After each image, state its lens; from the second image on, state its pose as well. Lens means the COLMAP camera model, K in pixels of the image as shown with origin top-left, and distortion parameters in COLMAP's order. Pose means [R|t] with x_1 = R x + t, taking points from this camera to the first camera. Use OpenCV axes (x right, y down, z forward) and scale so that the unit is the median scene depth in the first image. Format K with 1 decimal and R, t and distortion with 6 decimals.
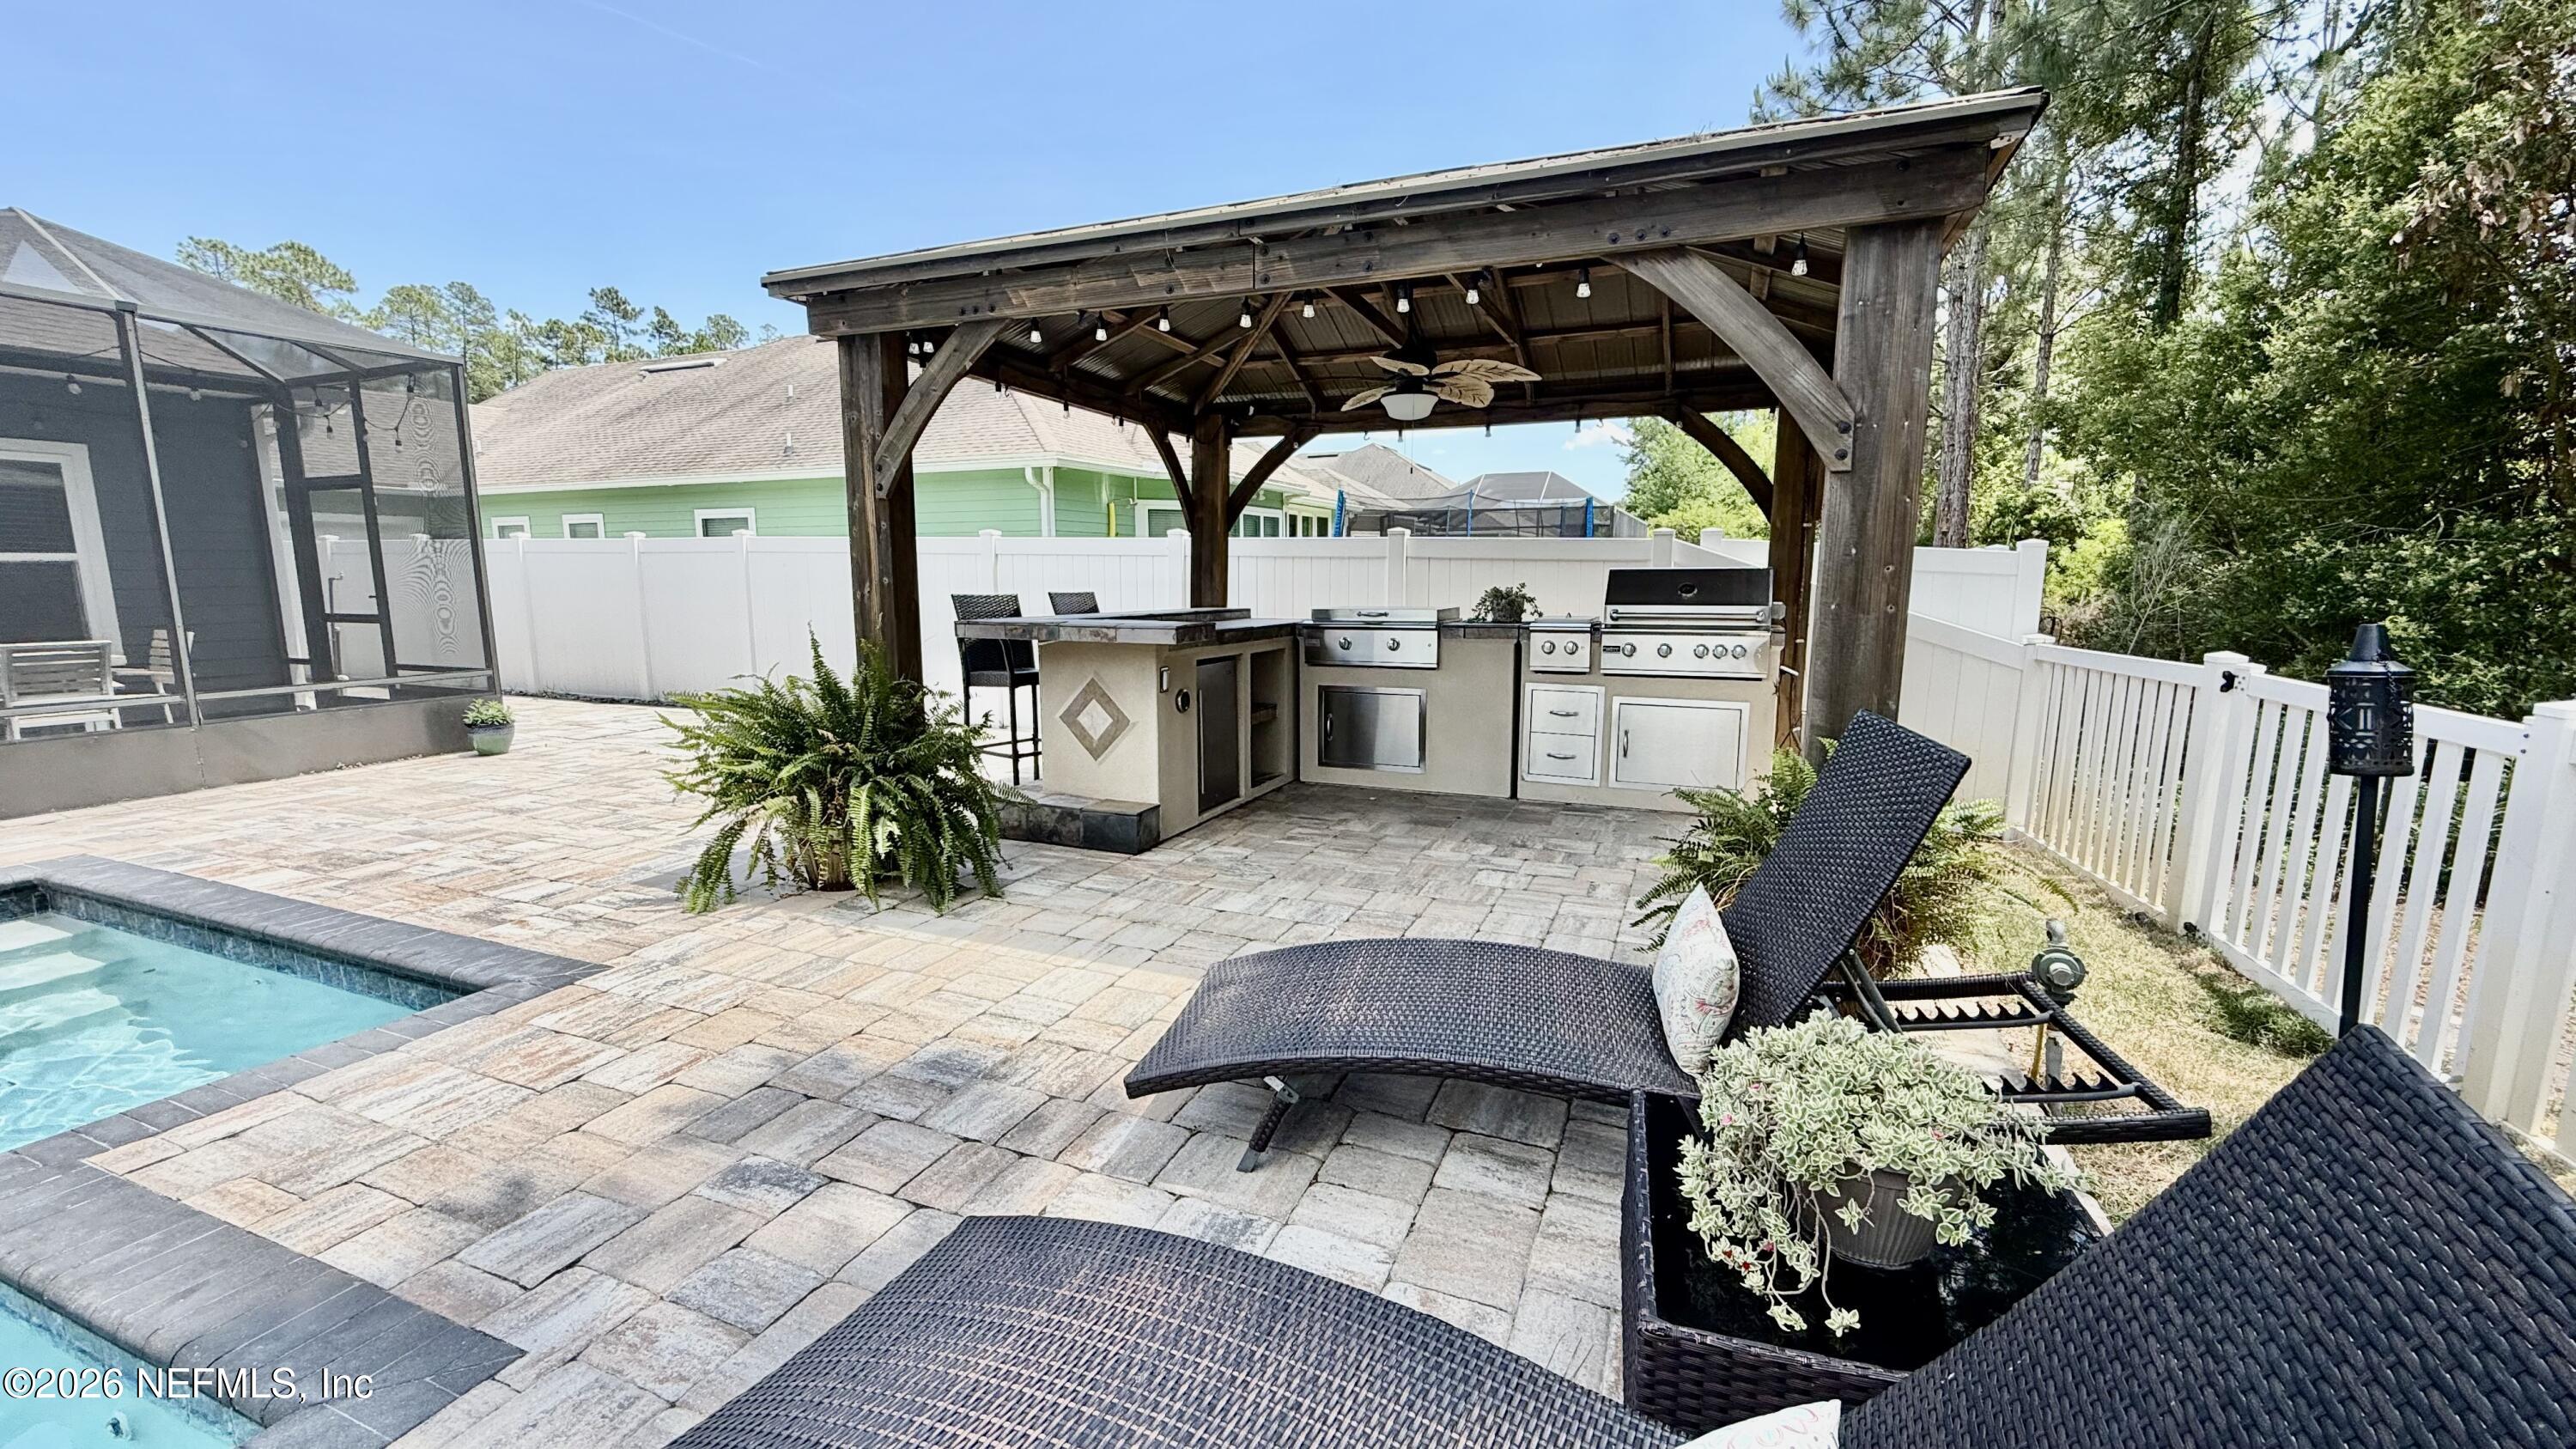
lens RADIAL K [[1031.3, 0, 1289.5], [0, 1031.3, 726.6], [0, 0, 1]] dist [0.001900, -0.000543]
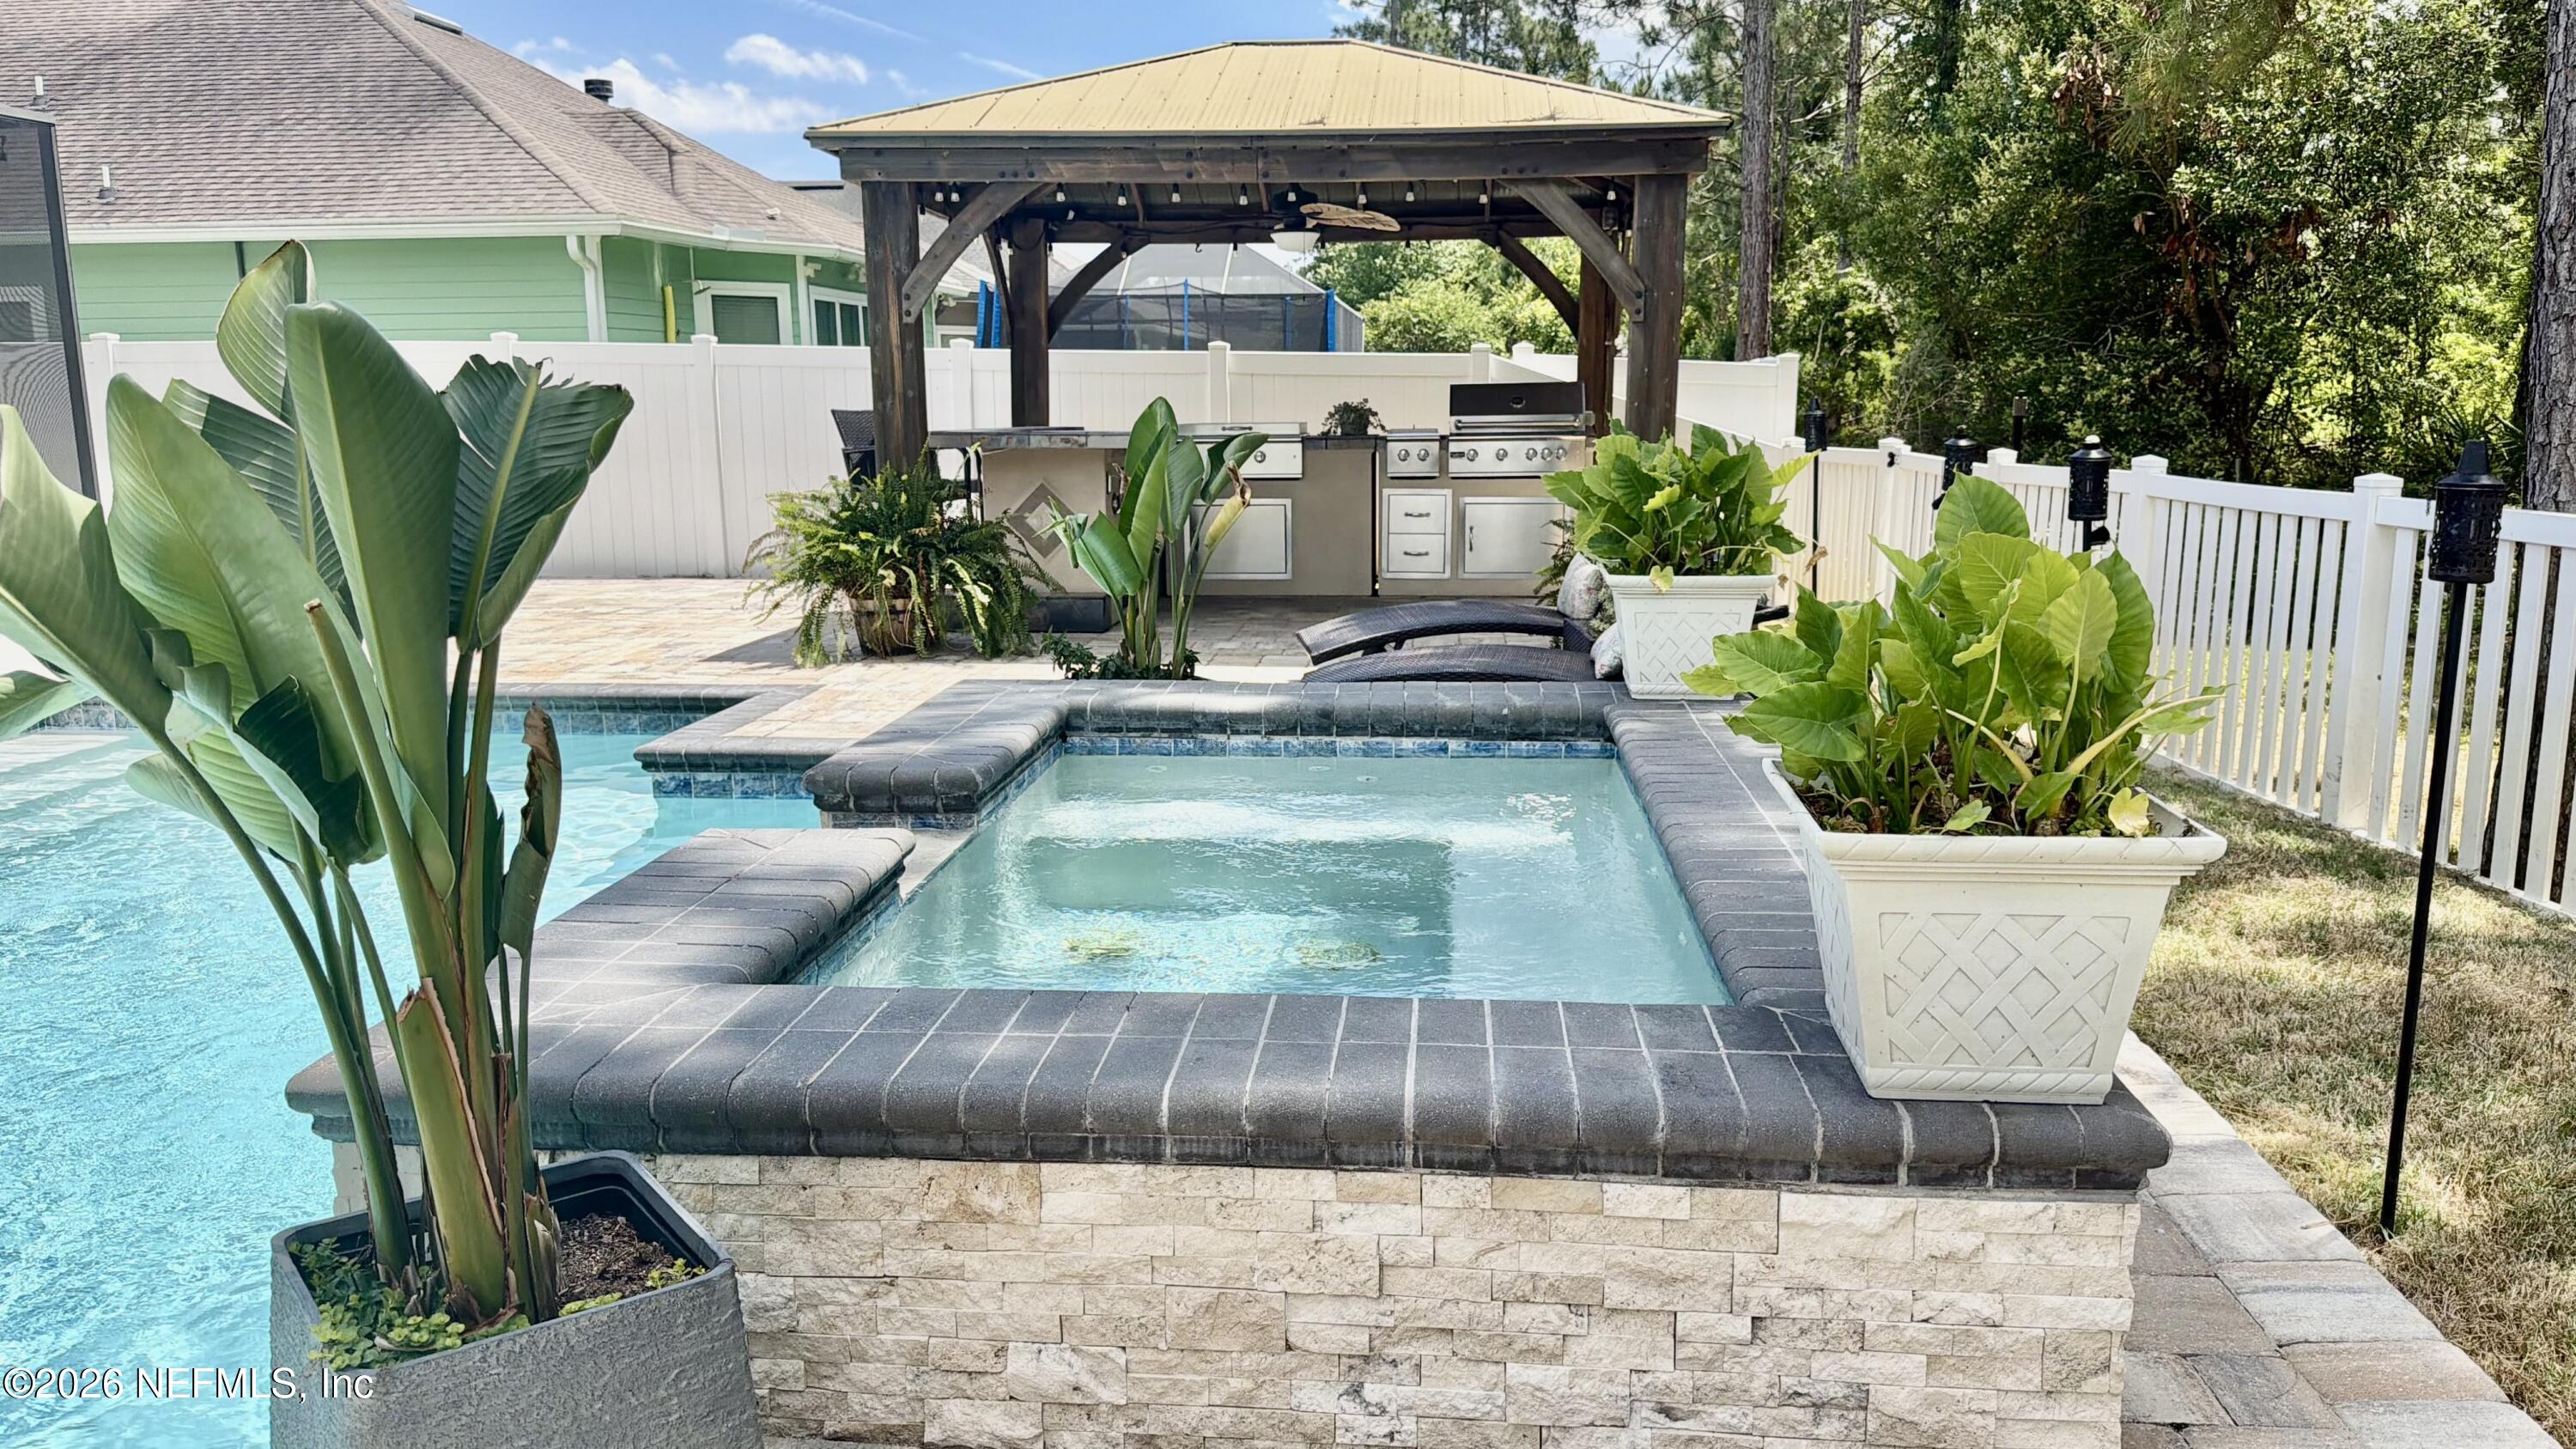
lens RADIAL K [[1848.9, 0, 1288.0], [0, 1848.9, 724.5], [0, 0, 1]] dist [0.159575, -0.324854]
pose [[0.952645, -0.057737, 0.298555, -0.449488], [0.049462, 0.998155, 0.035203, 0.127968], [-0.300036, -0.018769, 0.953743, -0.820956]]
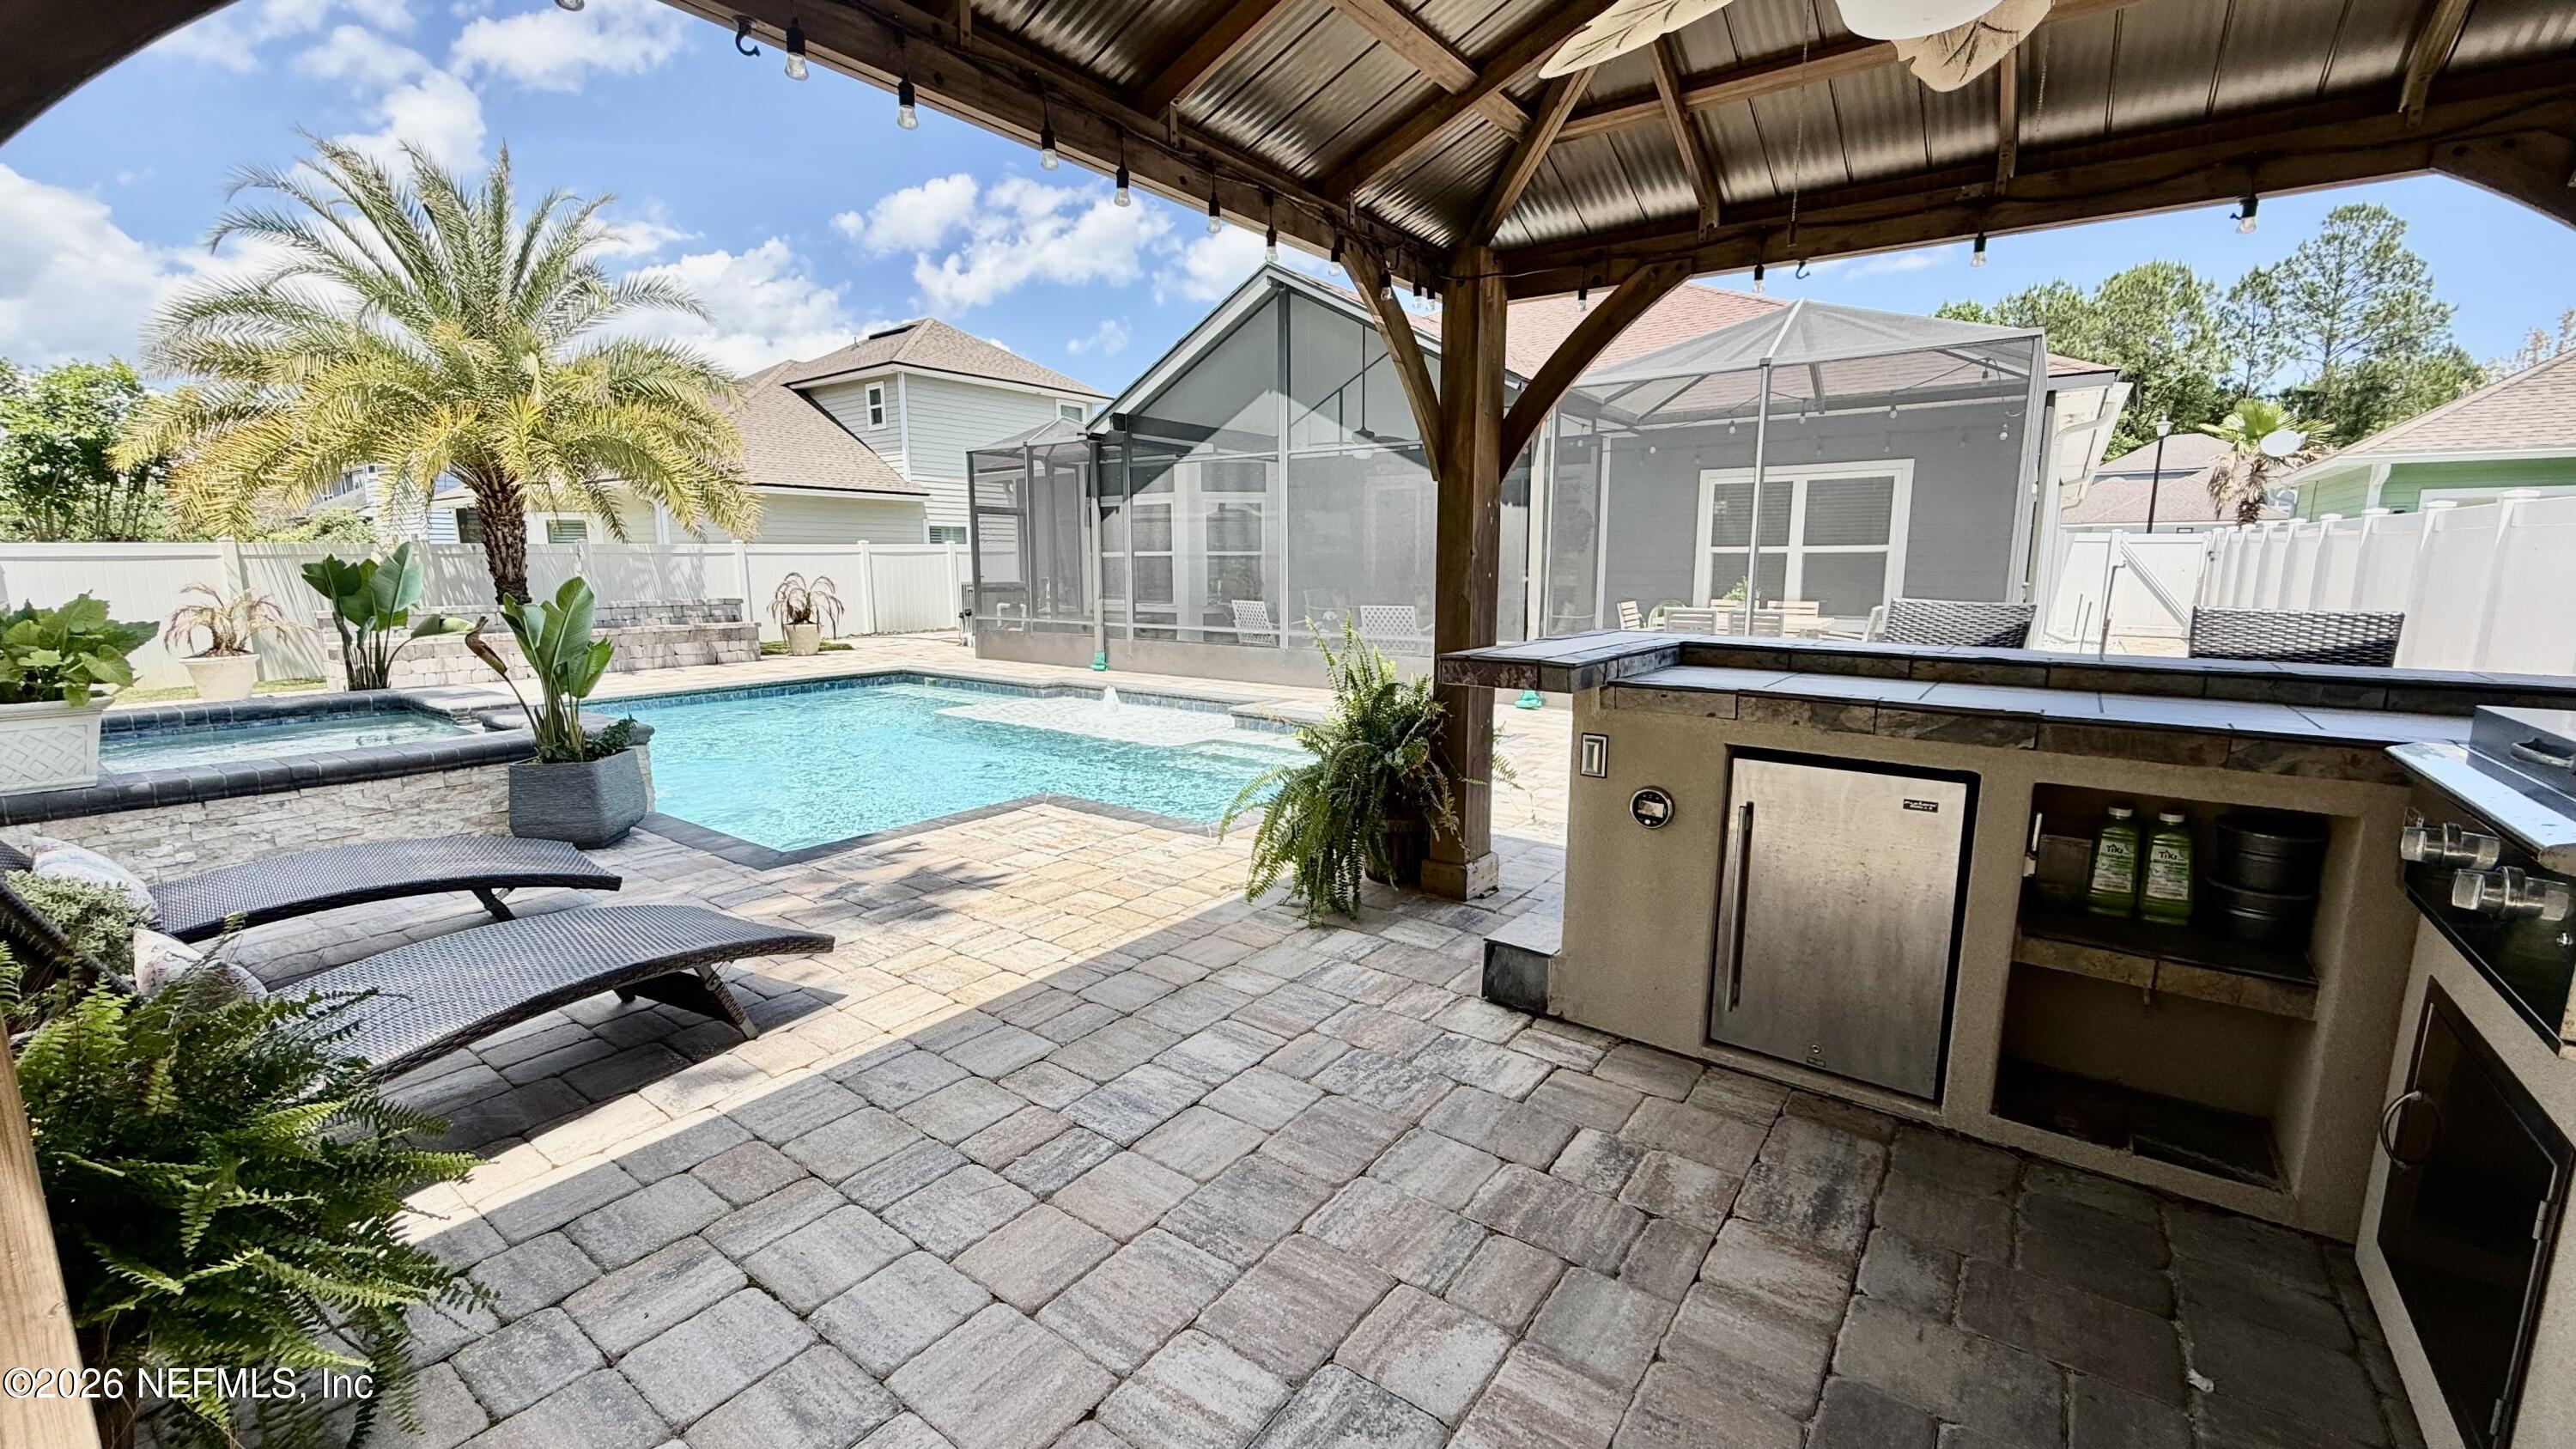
lens RADIAL K [[1031.3, 0, 1289.5], [0, 1031.3, 726.6], [0, 0, 1]] dist [0.001900, -0.000543]
pose [[-0.243480, 0.157261, -0.957072, 0.372163], [-0.144132, 0.969945, 0.196044, -0.119260], [0.959137, 0.185678, -0.213495, 0.769880]]
